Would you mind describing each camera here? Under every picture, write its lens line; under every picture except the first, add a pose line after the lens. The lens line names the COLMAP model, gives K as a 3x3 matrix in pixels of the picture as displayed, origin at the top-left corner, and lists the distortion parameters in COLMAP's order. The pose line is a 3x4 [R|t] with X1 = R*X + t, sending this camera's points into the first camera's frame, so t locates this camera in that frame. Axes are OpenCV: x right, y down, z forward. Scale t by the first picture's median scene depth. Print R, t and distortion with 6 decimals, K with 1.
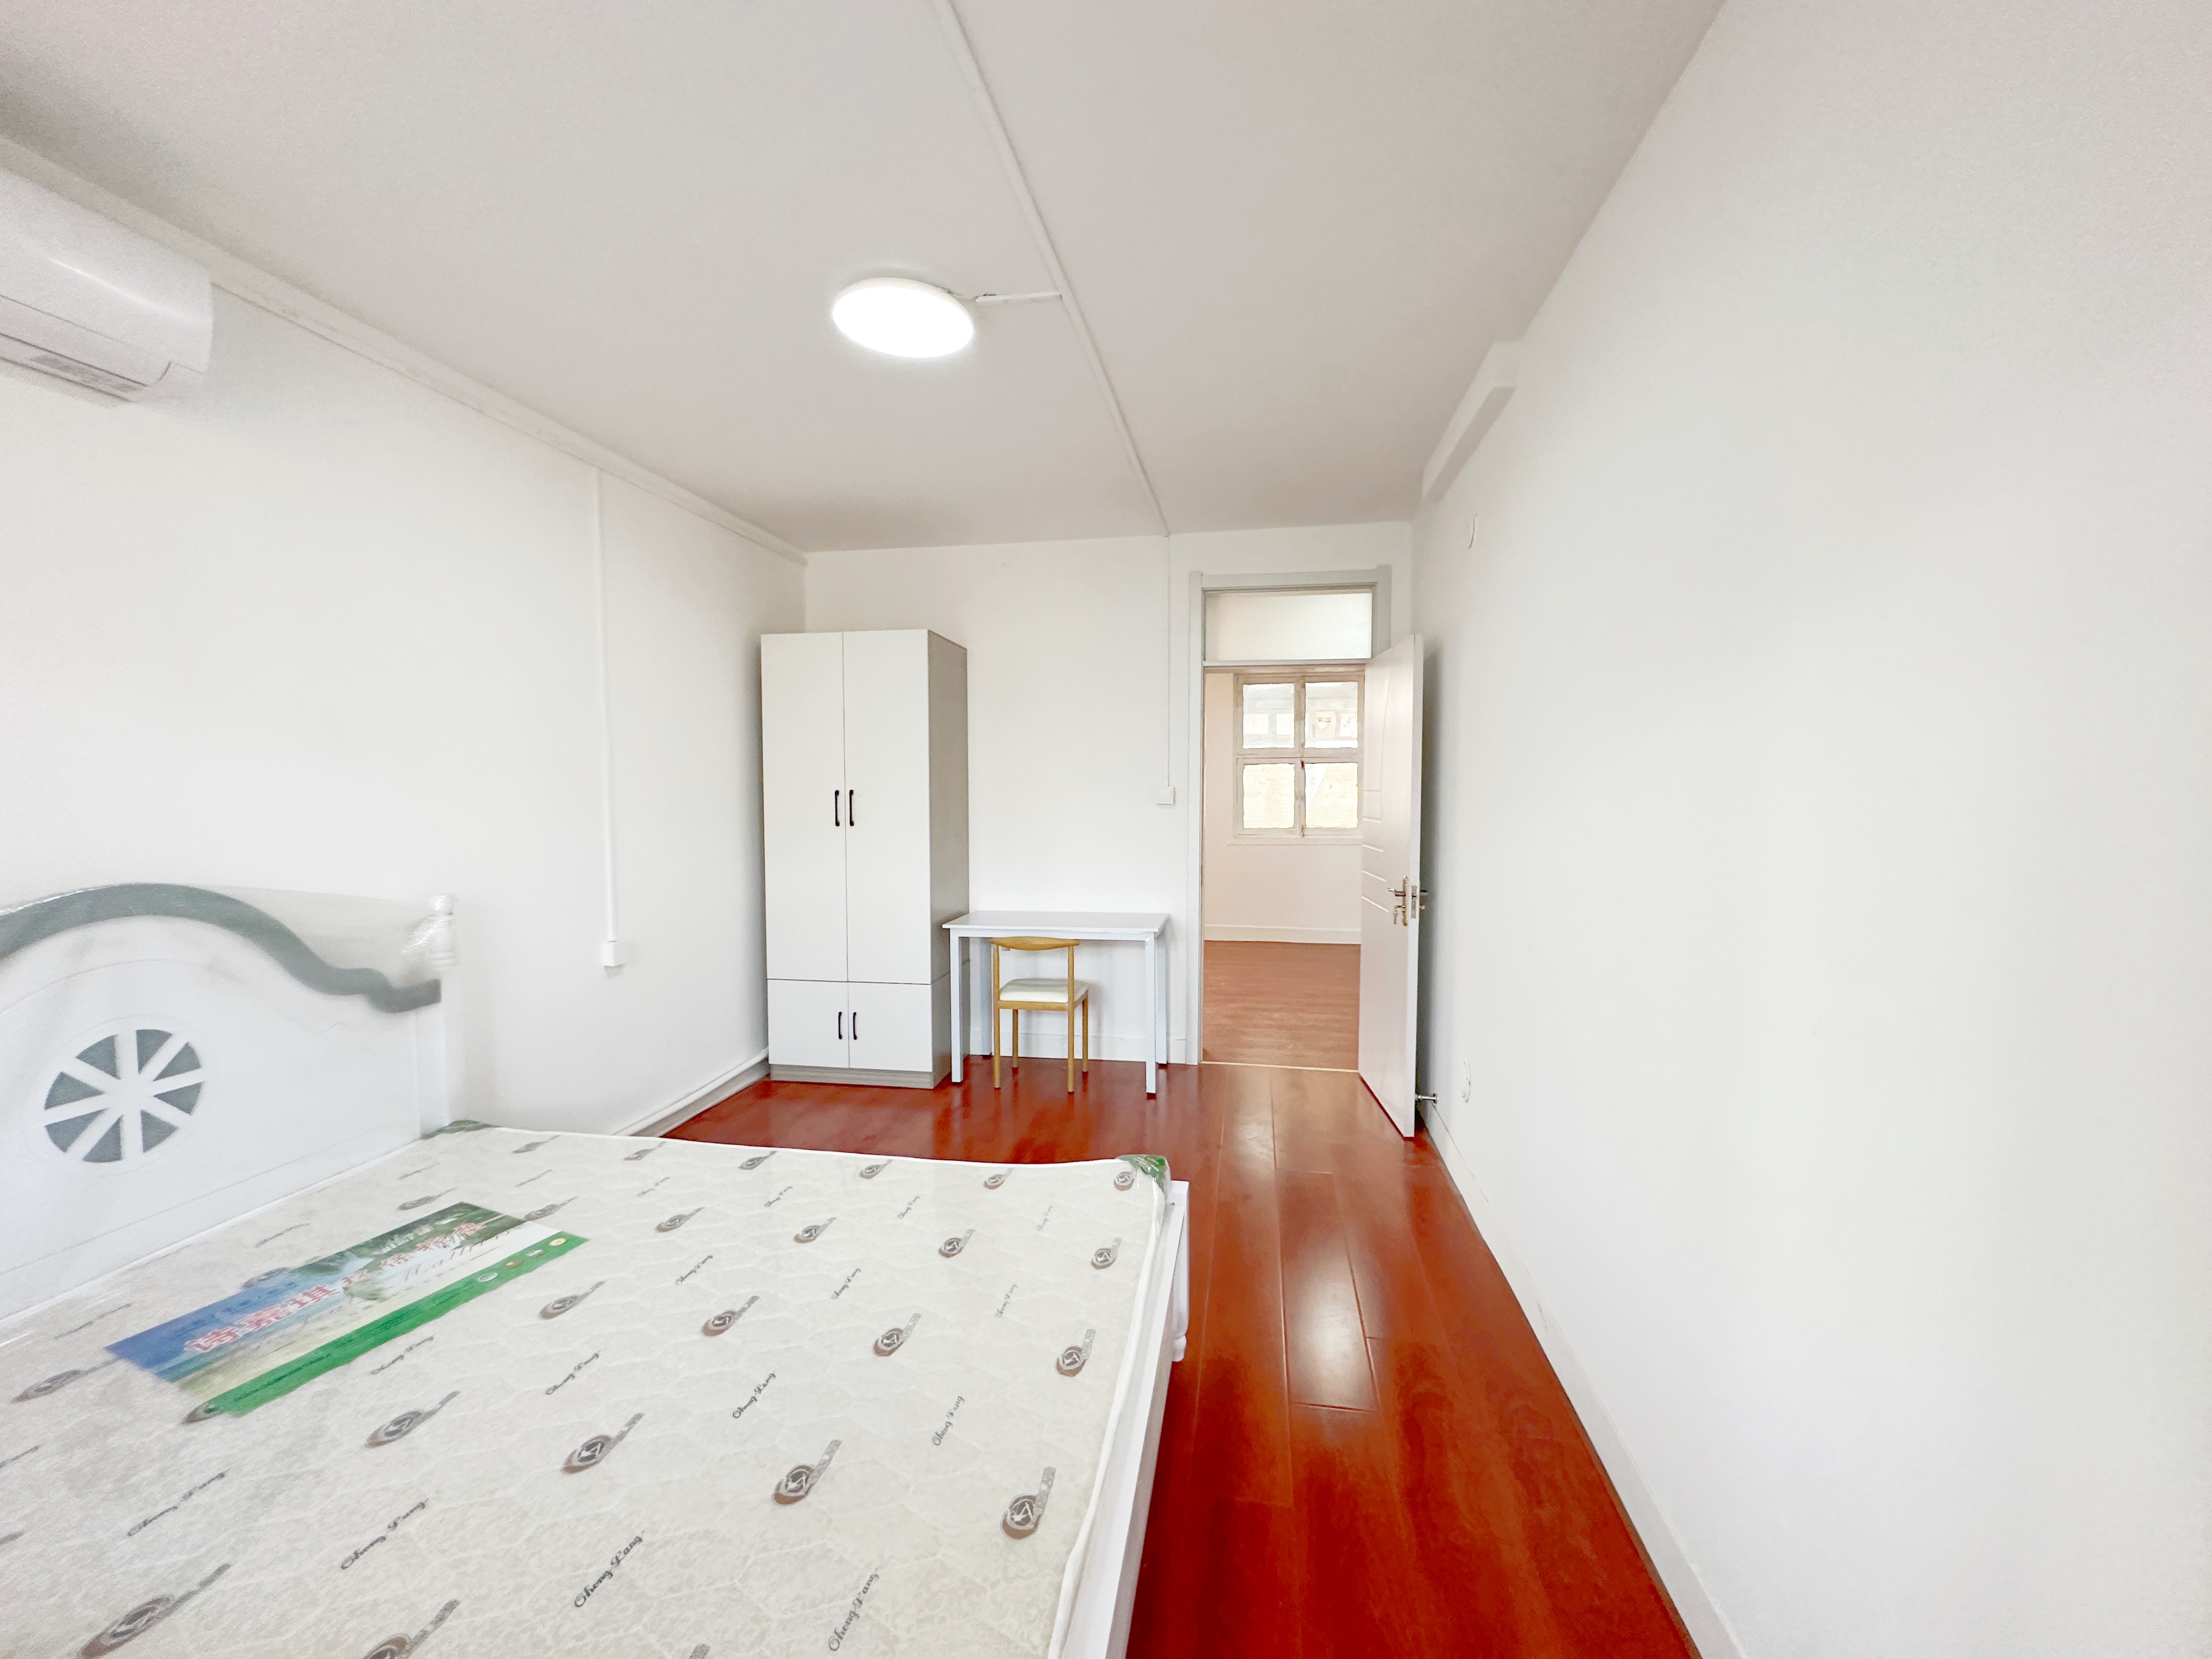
lens RADIAL K [[893.6, 0, 1106.0], [0, 893.6, 829.5], [0, 0, 1]] dist [0.000240, -0.000059]
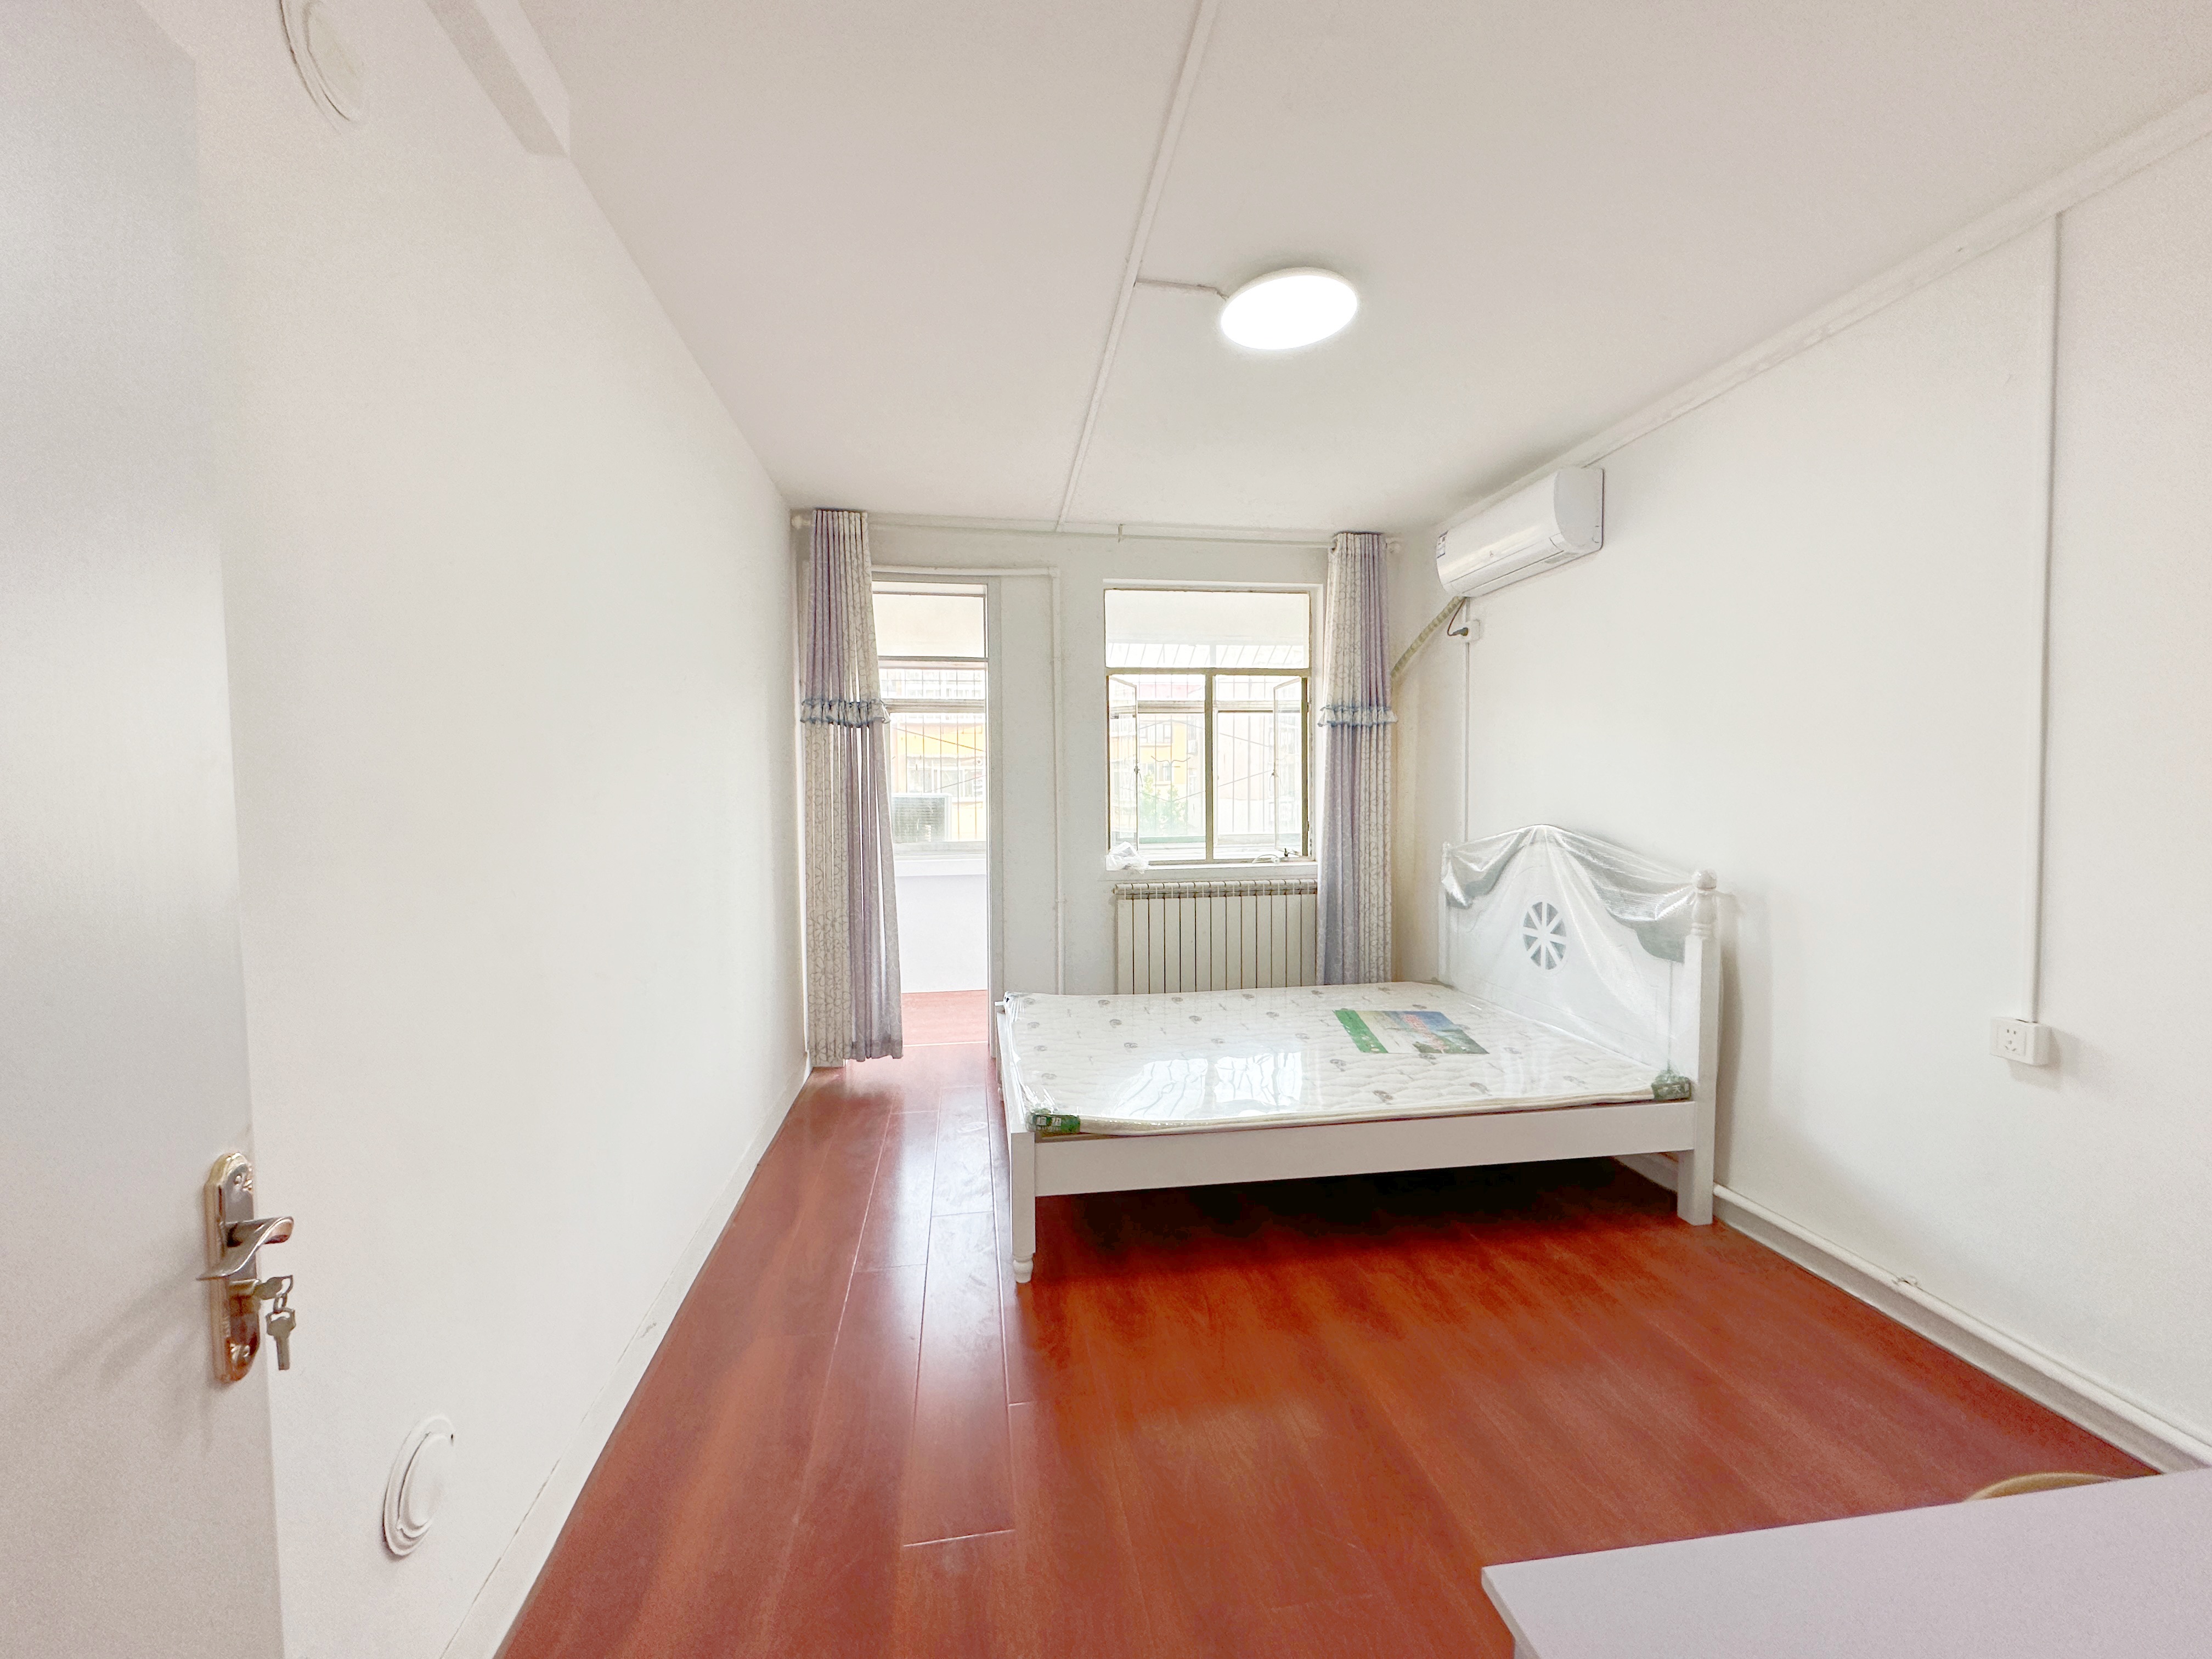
lens RADIAL K [[893.6, 0, 1106.0], [0, 893.6, 829.5], [0, 0, 1]] dist [0.000240, -0.000059]
pose [[-0.946605, 0.019772, -0.321790, 0.380623], [-0.010513, 0.995694, 0.092105, -0.088501], [0.322226, 0.090570, -0.942320, 2.376651]]
